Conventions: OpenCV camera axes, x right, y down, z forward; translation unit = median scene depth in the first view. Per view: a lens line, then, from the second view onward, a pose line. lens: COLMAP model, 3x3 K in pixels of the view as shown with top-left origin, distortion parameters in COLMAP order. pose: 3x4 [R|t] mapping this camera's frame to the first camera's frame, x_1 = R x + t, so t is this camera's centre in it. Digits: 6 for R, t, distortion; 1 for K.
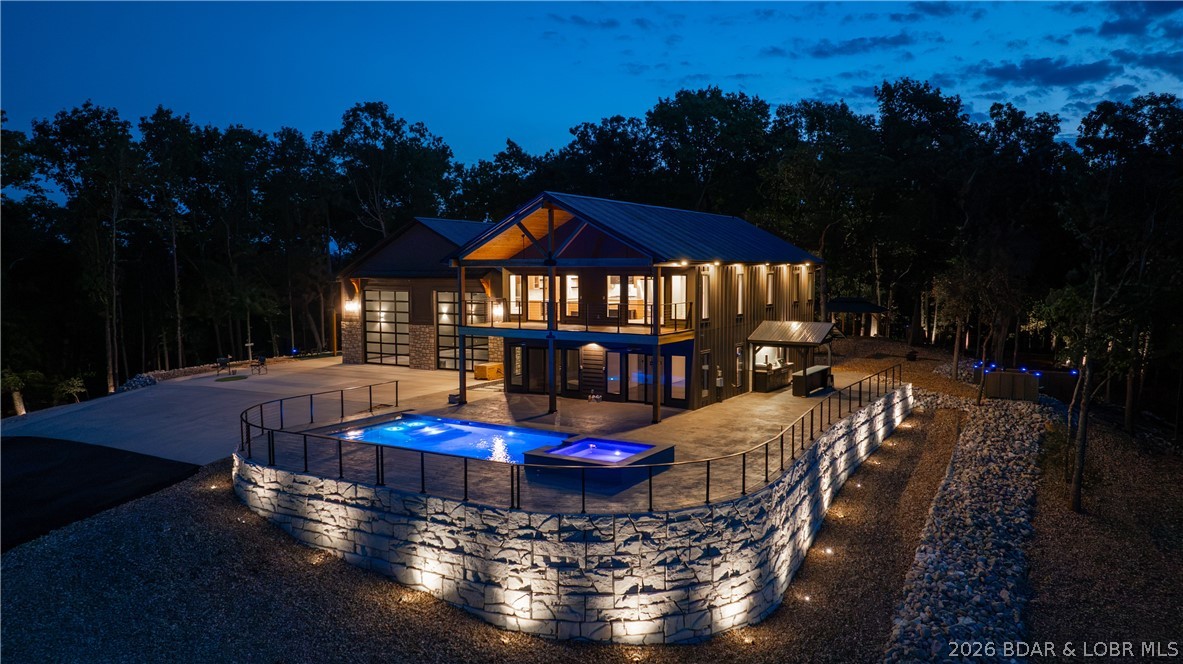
lens RADIAL K [[849.7, 0, 592.1], [0, 849.7, 324.6], [0, 0, 1]] dist [-0.005262, 0.017612]
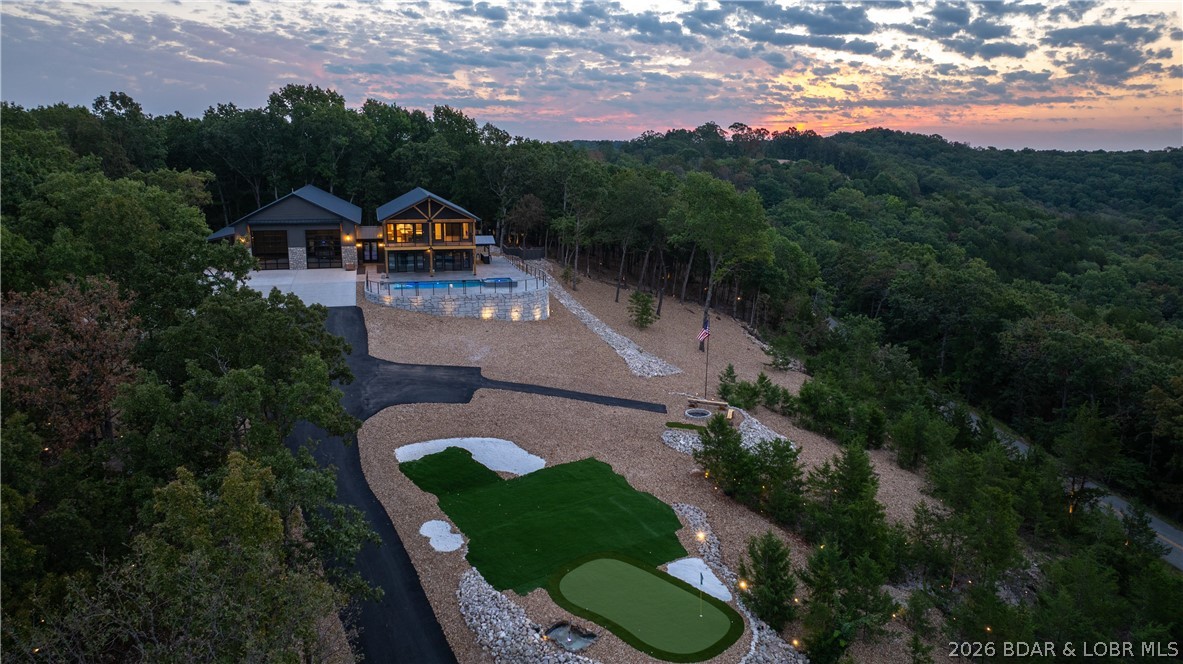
lens RADIAL K [[849.7, 0, 596.8], [0, 849.7, 331.2], [0, 0, 1]] dist [-0.005262, 0.017612]
pose [[0.695621, -0.130986, 0.706367, -1.093376], [0.033404, 0.988072, 0.150329, -0.076686], [-0.717632, -0.080977, 0.691699, -0.846911]]
